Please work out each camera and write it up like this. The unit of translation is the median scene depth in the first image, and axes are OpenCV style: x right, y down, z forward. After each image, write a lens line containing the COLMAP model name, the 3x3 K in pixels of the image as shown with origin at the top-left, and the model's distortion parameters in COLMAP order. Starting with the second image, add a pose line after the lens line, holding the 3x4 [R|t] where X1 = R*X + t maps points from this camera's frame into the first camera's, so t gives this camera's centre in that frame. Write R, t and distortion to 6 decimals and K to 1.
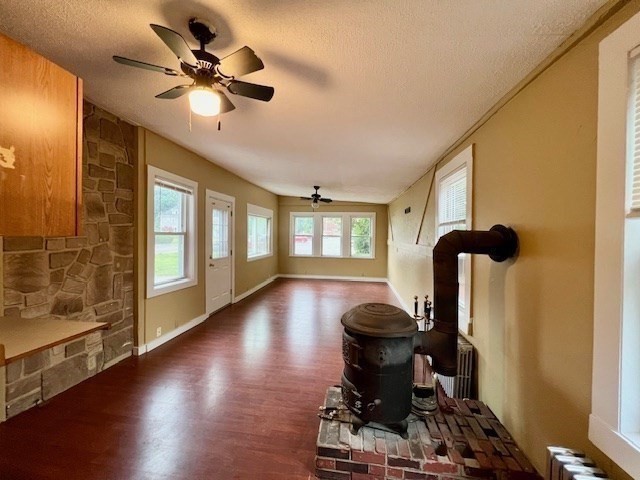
lens RADIAL K [[255.7, 0, 318.7], [0, 255.7, 238.6], [0, 0, 1]] dist [-0.002106, 0.000021]
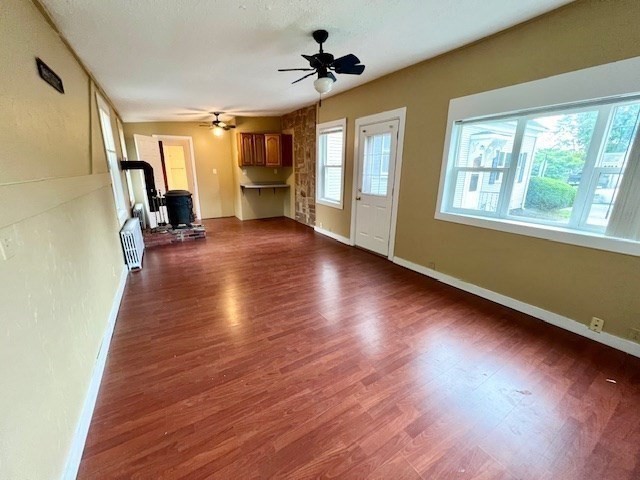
lens RADIAL K [[255.7, 0, 318.7], [0, 255.7, 238.6], [0, 0, 1]] dist [-0.002106, 0.000021]
pose [[-0.770133, 0.160157, -0.617450, 0.386474], [-0.020369, 0.961299, 0.274753, -0.019462], [0.637558, 0.224173, -0.737066, 1.878590]]
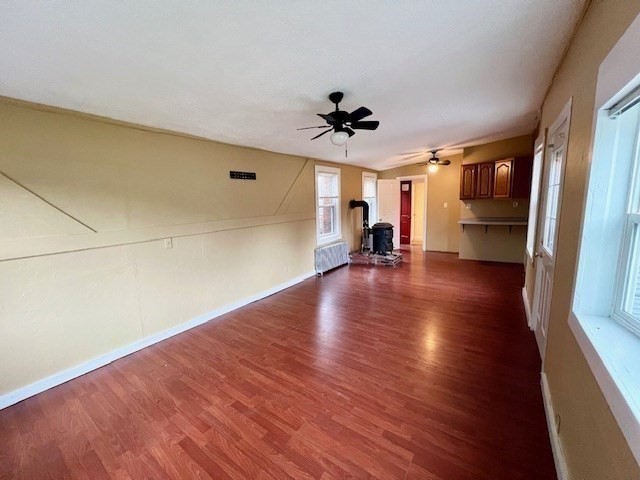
lens RADIAL K [[255.7, 0, 318.7], [0, 255.7, 238.6], [0, 0, 1]] dist [-0.002106, 0.000021]
pose [[-0.890270, -0.040965, 0.453587, -0.247465], [0.039361, 0.985299, 0.166240, -0.064307], [-0.453729, 0.165852, -0.875570, 1.973594]]
